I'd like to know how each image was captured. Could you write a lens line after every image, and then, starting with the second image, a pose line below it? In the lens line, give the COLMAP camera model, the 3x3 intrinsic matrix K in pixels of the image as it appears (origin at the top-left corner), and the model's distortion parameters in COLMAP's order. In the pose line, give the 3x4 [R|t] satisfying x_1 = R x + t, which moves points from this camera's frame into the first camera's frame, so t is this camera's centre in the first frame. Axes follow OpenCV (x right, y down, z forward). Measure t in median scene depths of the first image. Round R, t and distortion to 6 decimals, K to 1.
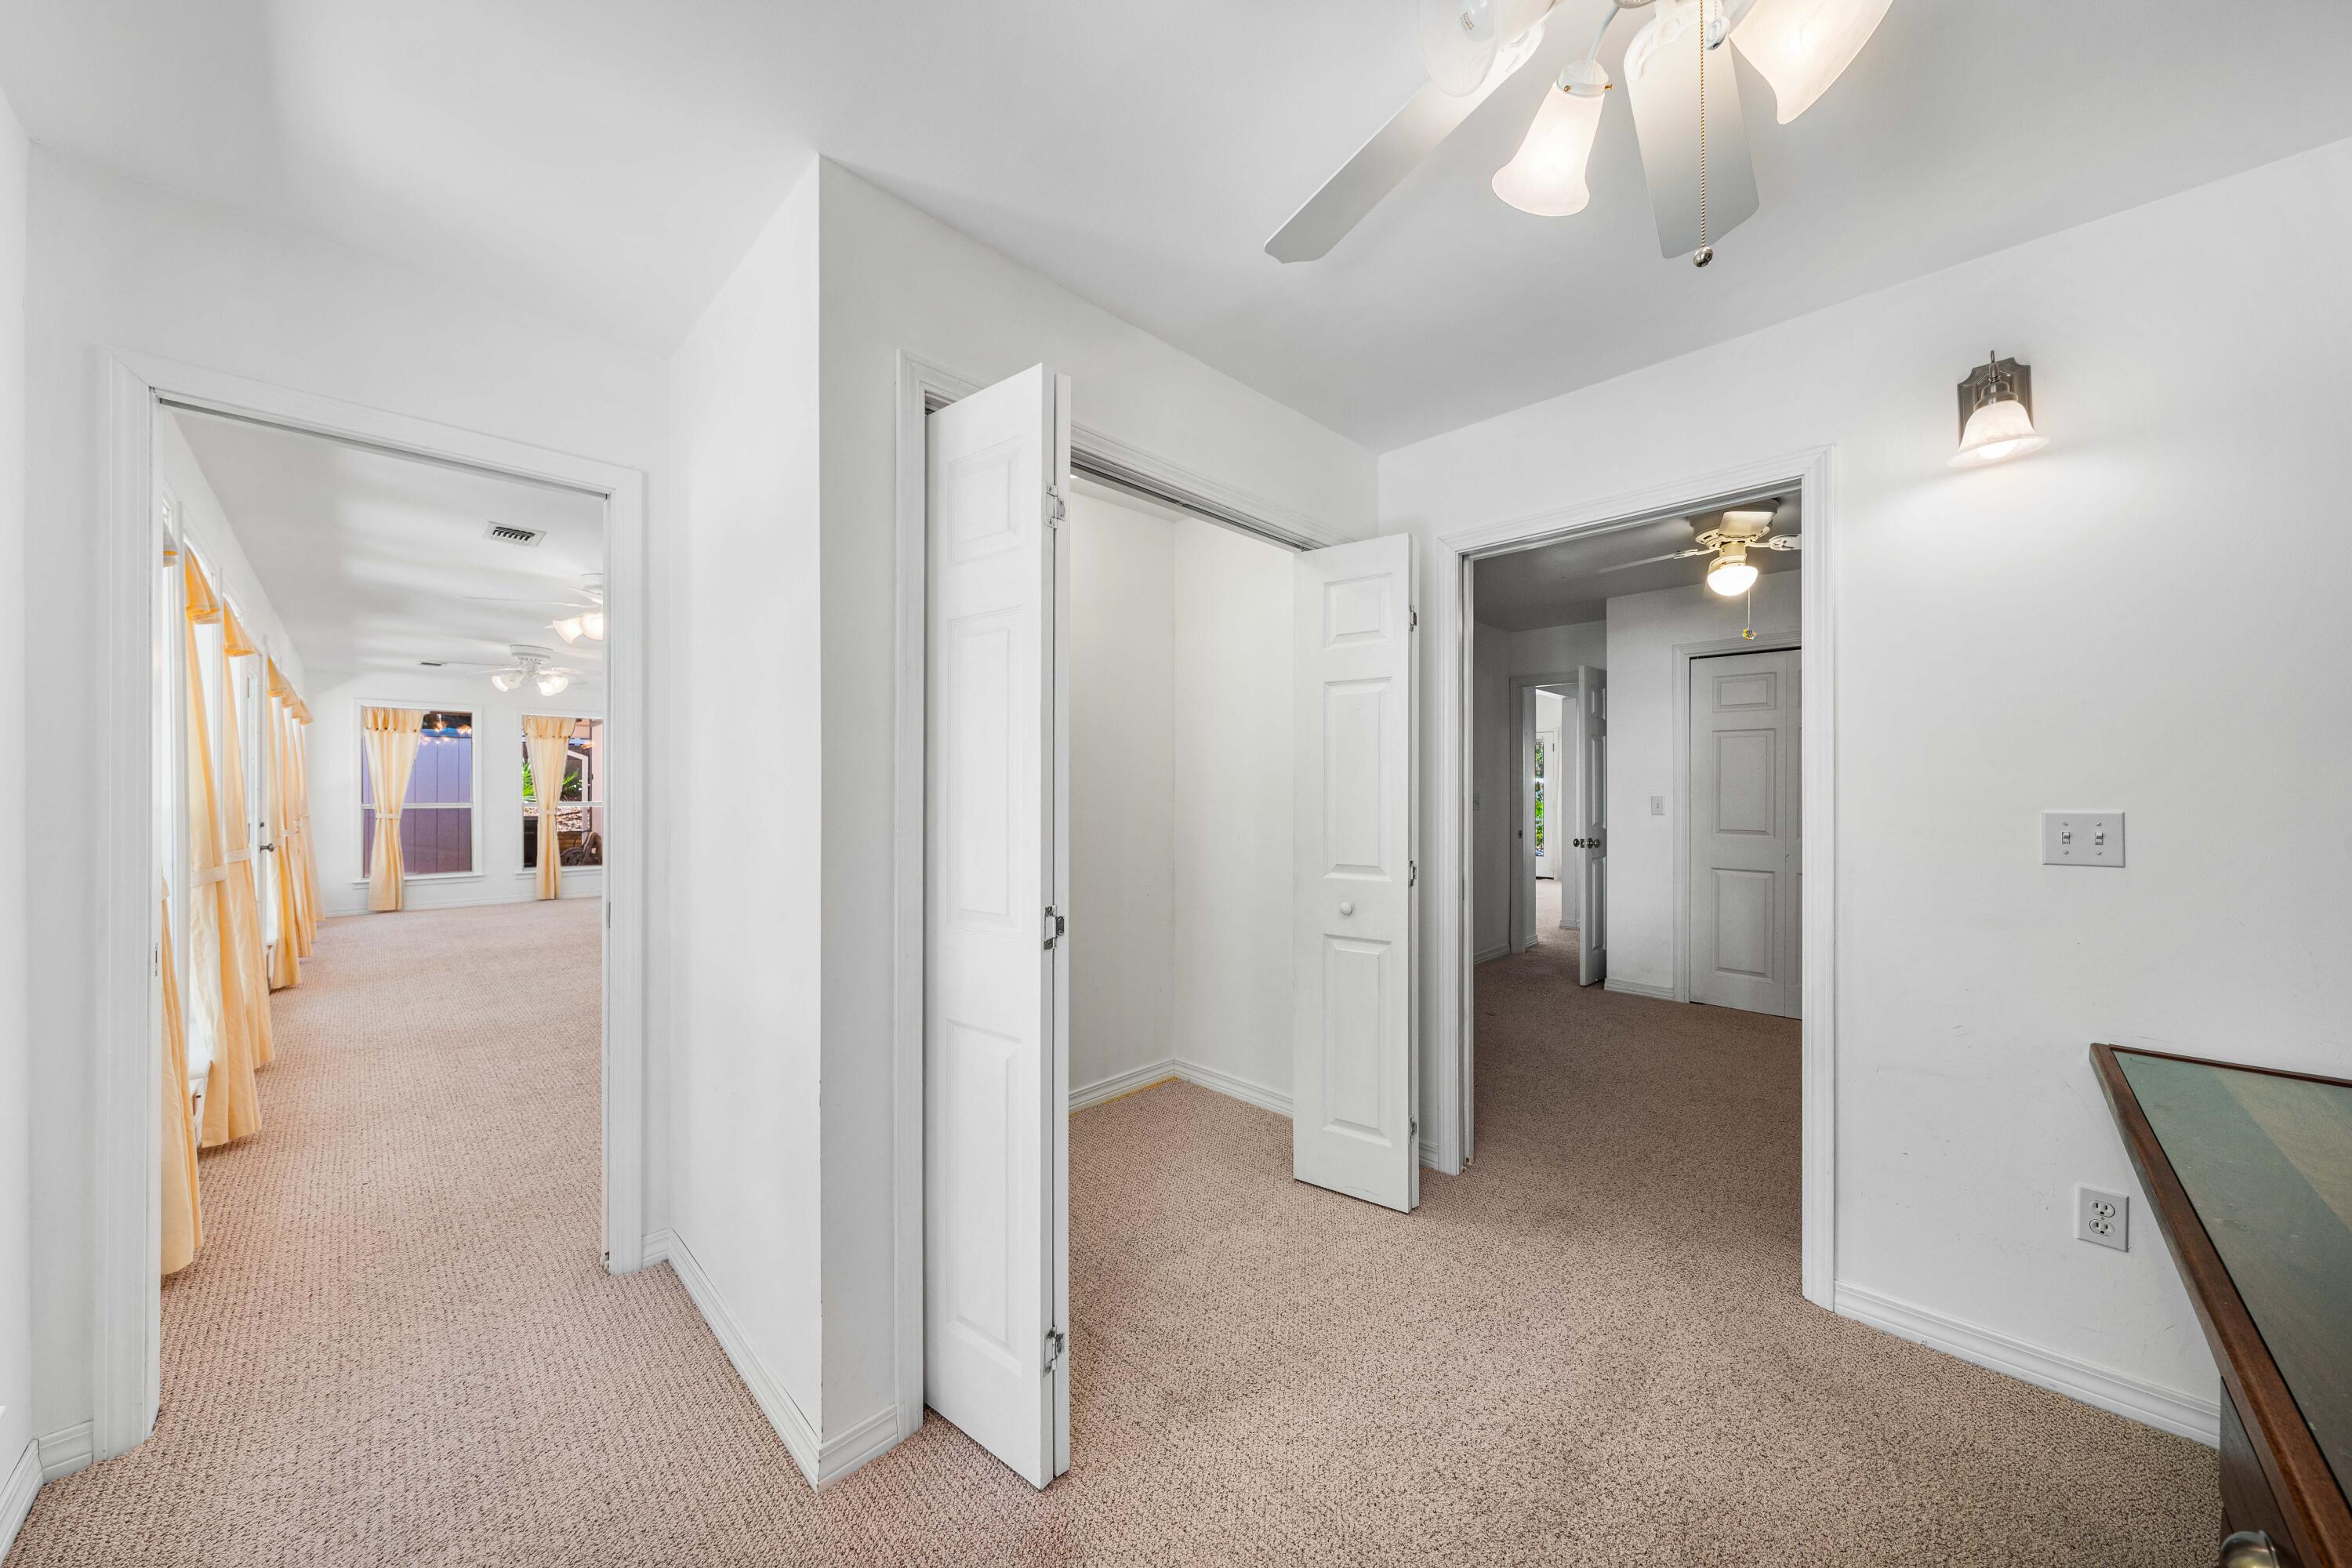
lens RADIAL K [[808.3, 0, 1179.7], [0, 808.3, 787.8], [0, 0, 1]] dist [-0.001249, -0.000146]
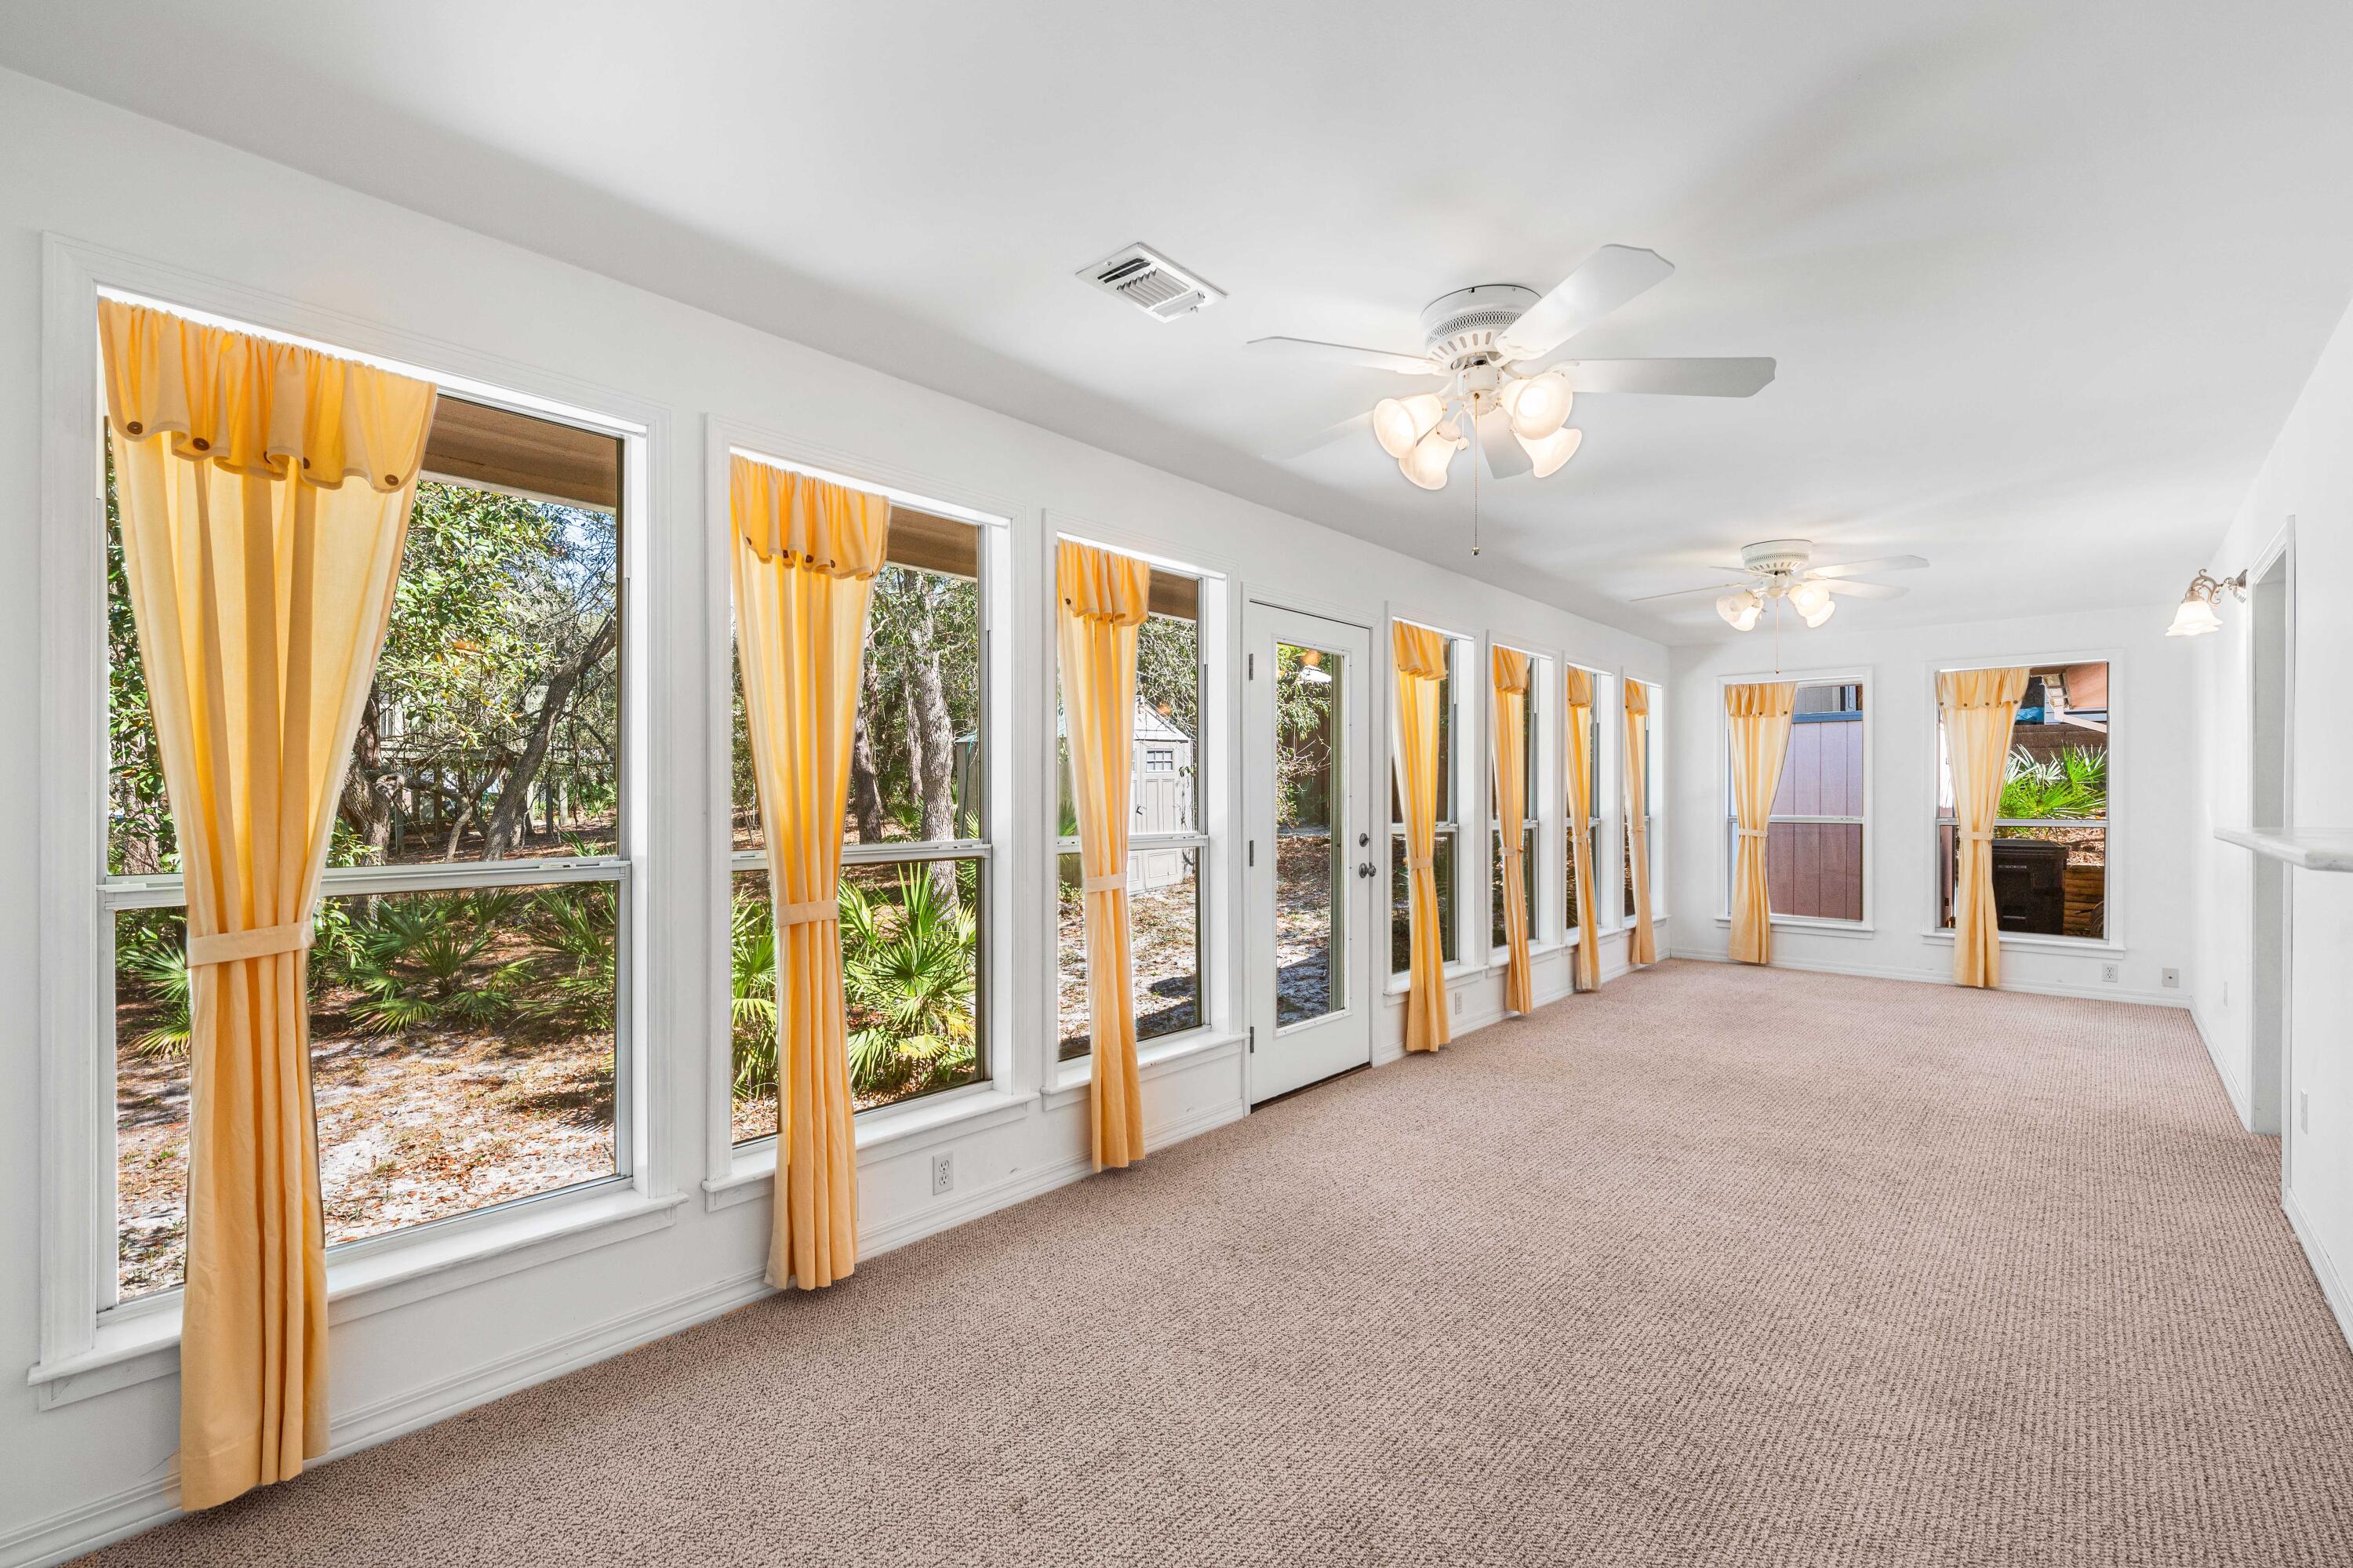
lens RADIAL K [[1020.4, 0, 1172.5], [0, 1020.4, 795.9], [0, 0, 1]] dist [-0.001232, -0.000038]
pose [[0.037684, 0.001483, -0.999289, -0.080193], [-0.000099, 0.999999, 0.001480, 0.000724], [0.999290, 0.000043, 0.037685, 0.427723]]
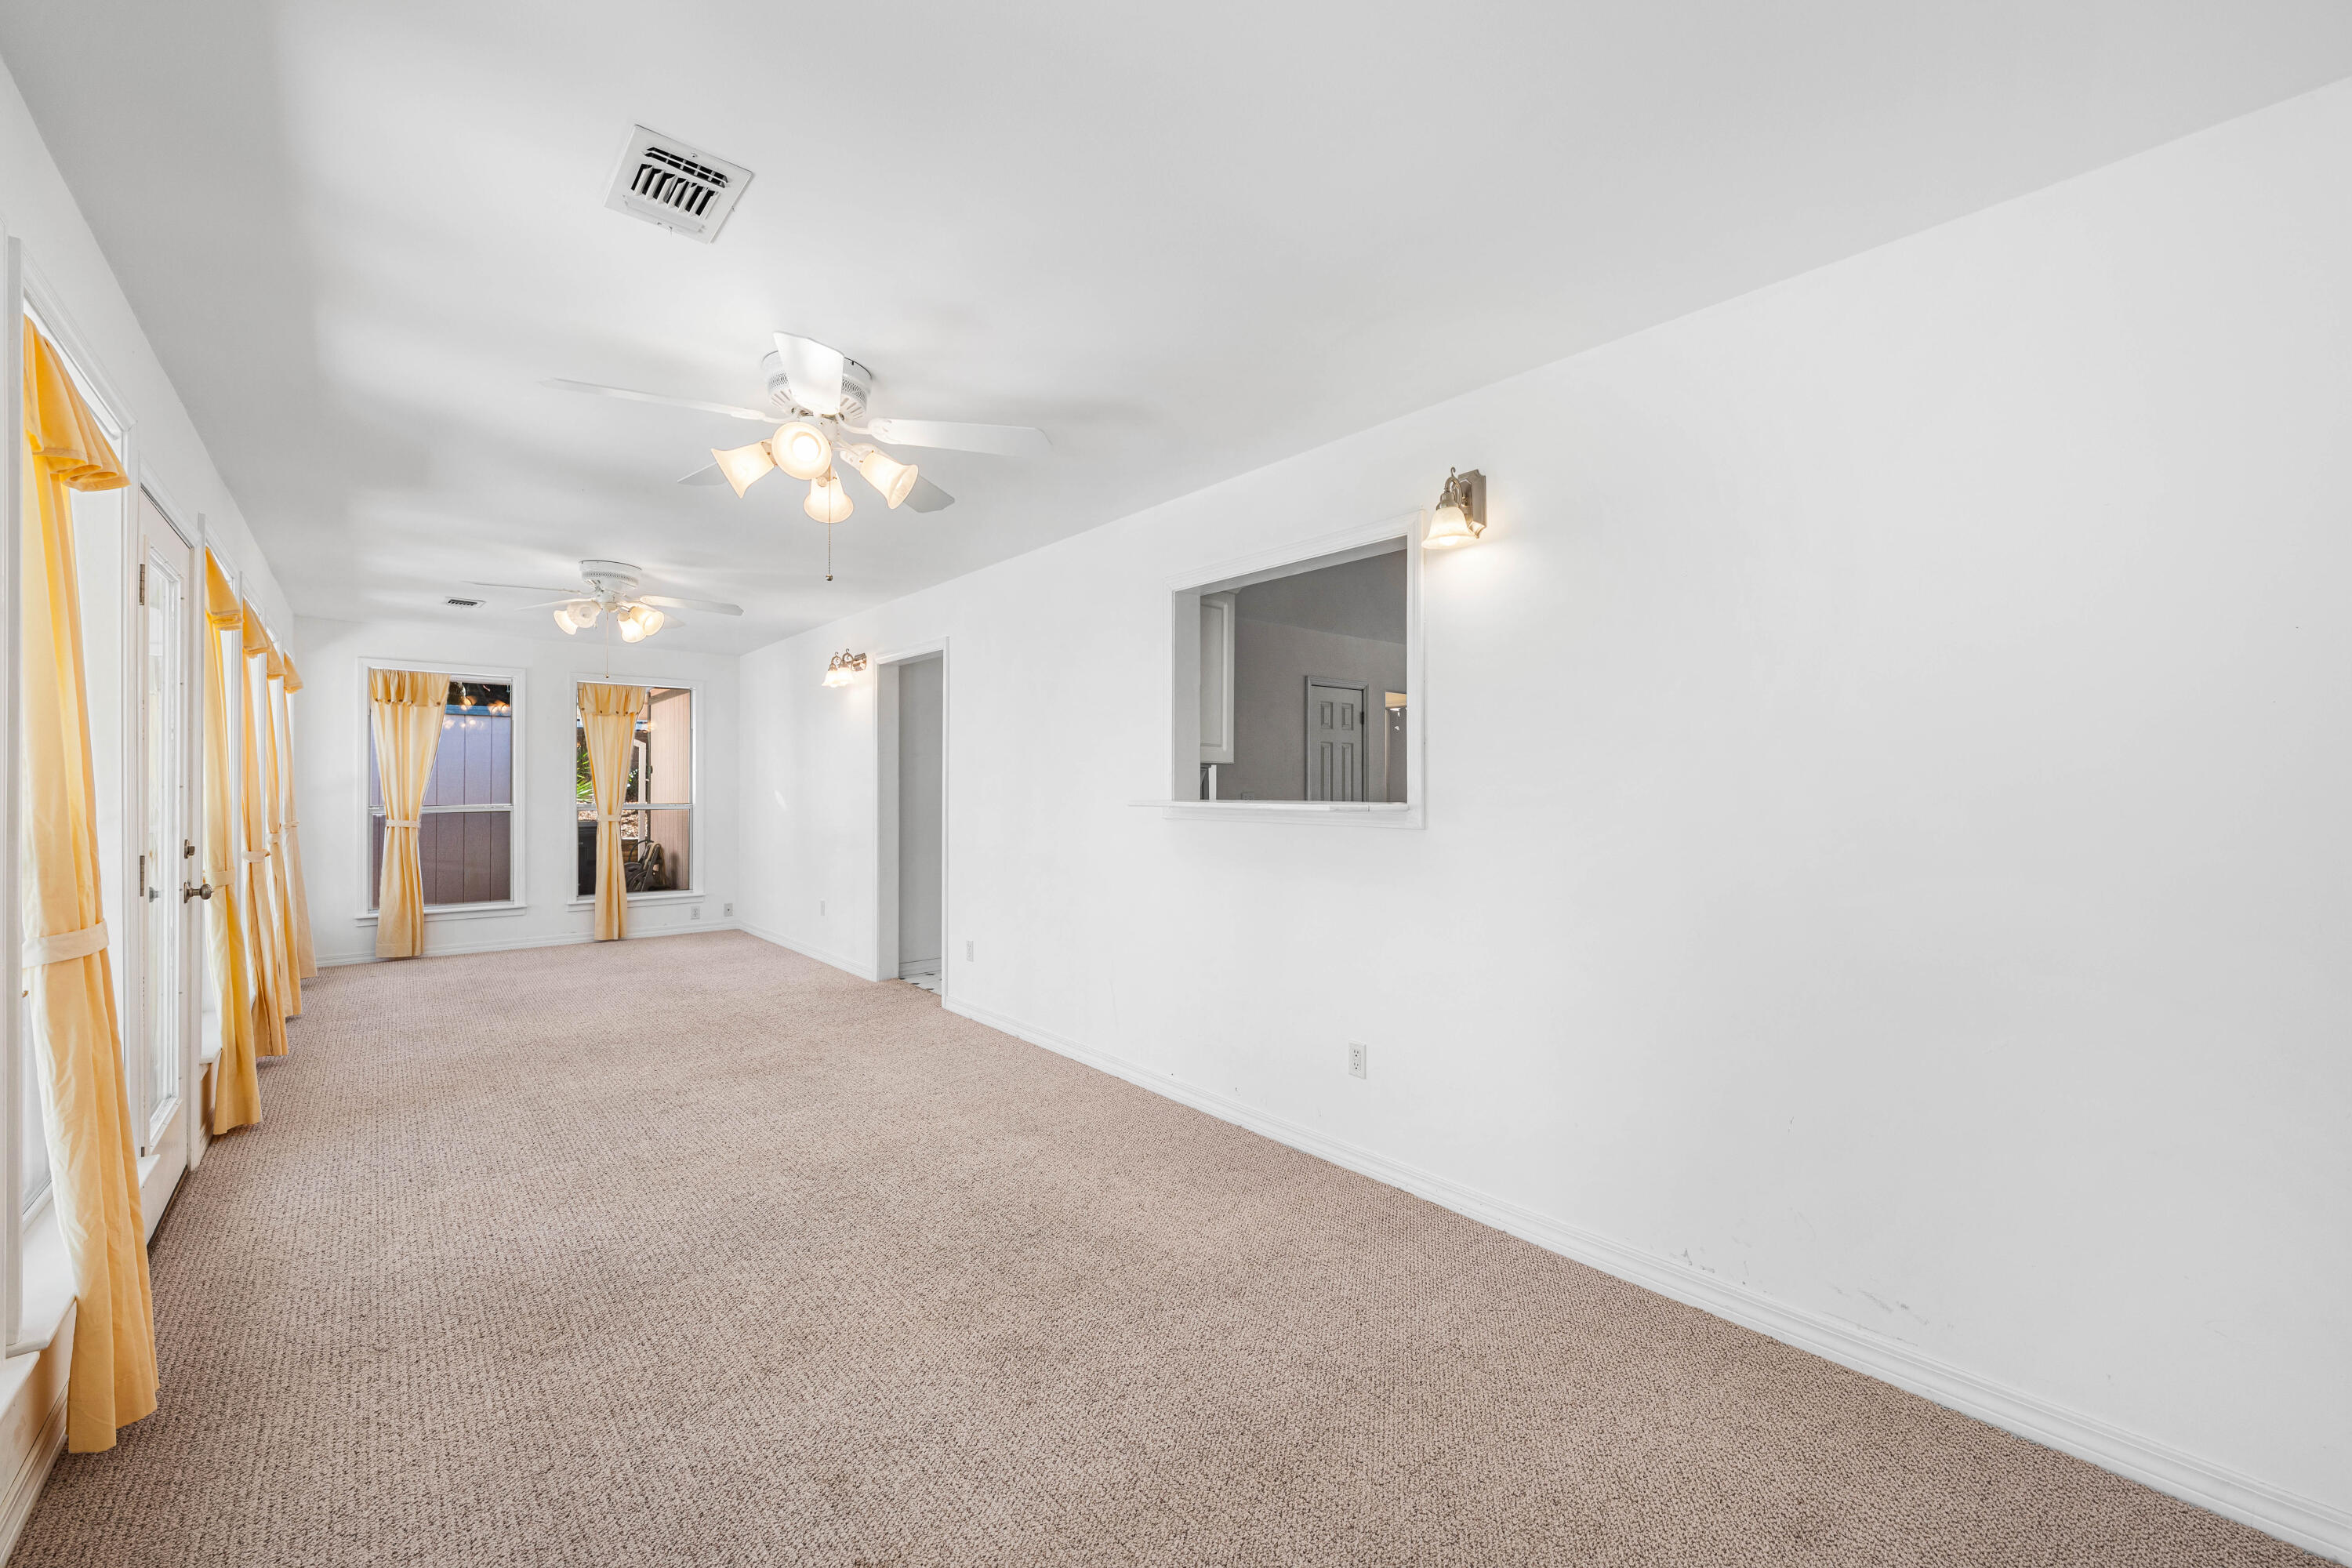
lens RADIAL K [[950.9, 0, 1171.6], [0, 950.9, 778.8], [0, 0, 1]] dist [0.009258, 0.000405]
pose [[0.995164, -0.000917, -0.098225, -0.219925], [0.000385, 0.999985, -0.005430, 0.000186], [0.098228, 0.005366, 0.995149, 0.223331]]
